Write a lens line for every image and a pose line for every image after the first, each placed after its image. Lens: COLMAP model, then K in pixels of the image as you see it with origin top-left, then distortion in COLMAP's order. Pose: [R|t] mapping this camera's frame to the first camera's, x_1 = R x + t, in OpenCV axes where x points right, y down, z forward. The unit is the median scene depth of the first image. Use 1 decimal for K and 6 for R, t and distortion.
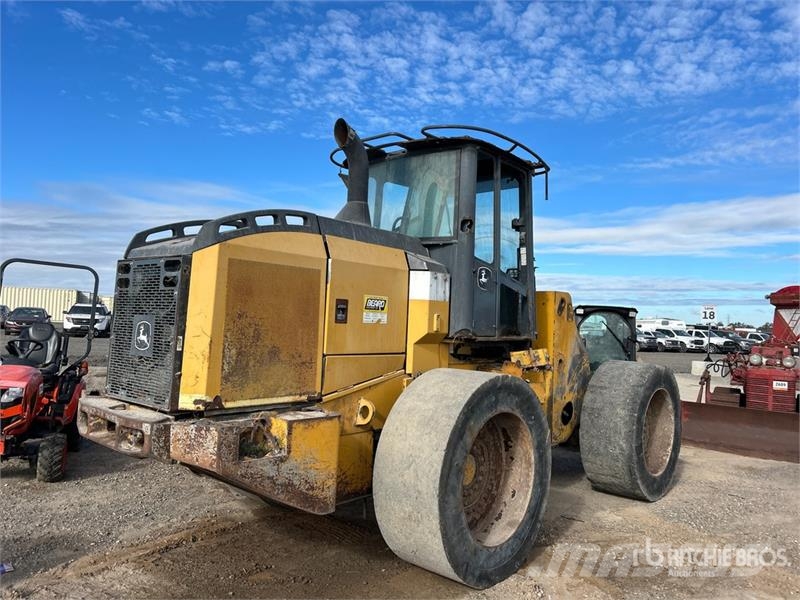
lens RADIAL K [[597.5, 0, 400.0], [0, 597.5, 300.0], [0, 0, 1]] dist [0.067618, -0.072825]
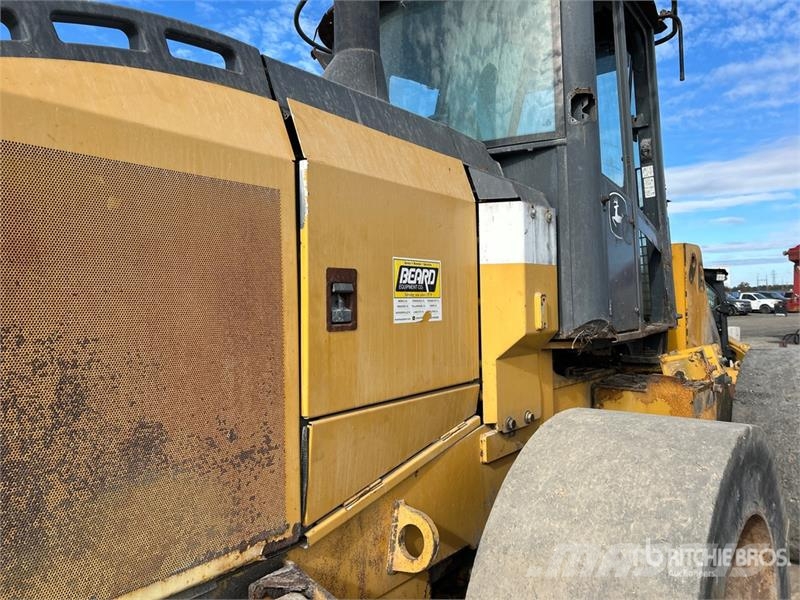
lens RADIAL K [[592.6, 0, 398.3], [0, 592.6, 294.7], [0, 0, 1]] dist [0.049283, -0.074470]
pose [[0.997754, -0.060481, 0.028789, -0.067701], [0.059816, 0.997934, 0.023427, 0.008152], [-0.030146, -0.021652, 0.999311, 0.577151]]
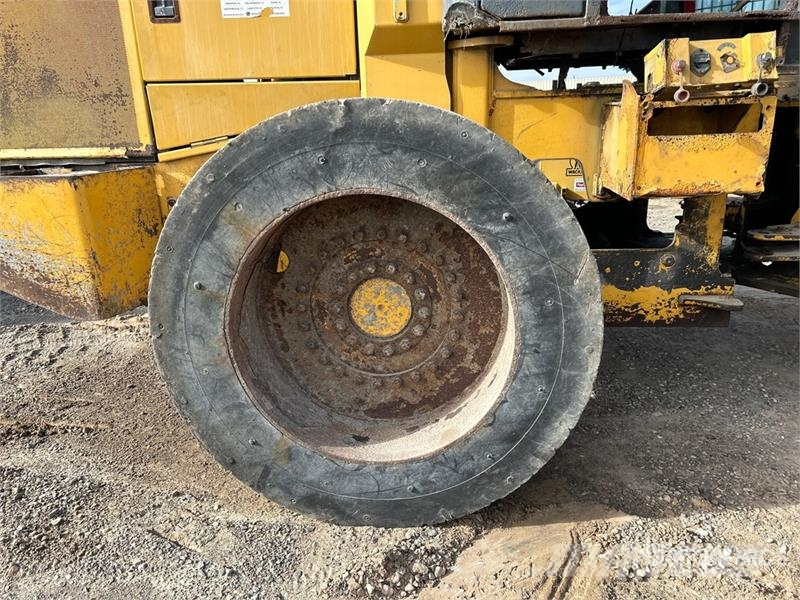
lens RADIAL K [[597.5, 0, 400.0], [0, 597.5, 300.0], [0, 0, 1]] dist [0.067618, -0.072825]
pose [[0.603982, 0.183859, -0.775501, 0.506598], [0.082098, 0.953499, 0.290000, 0.134123], [0.792758, -0.238822, 0.560802, 0.738891]]
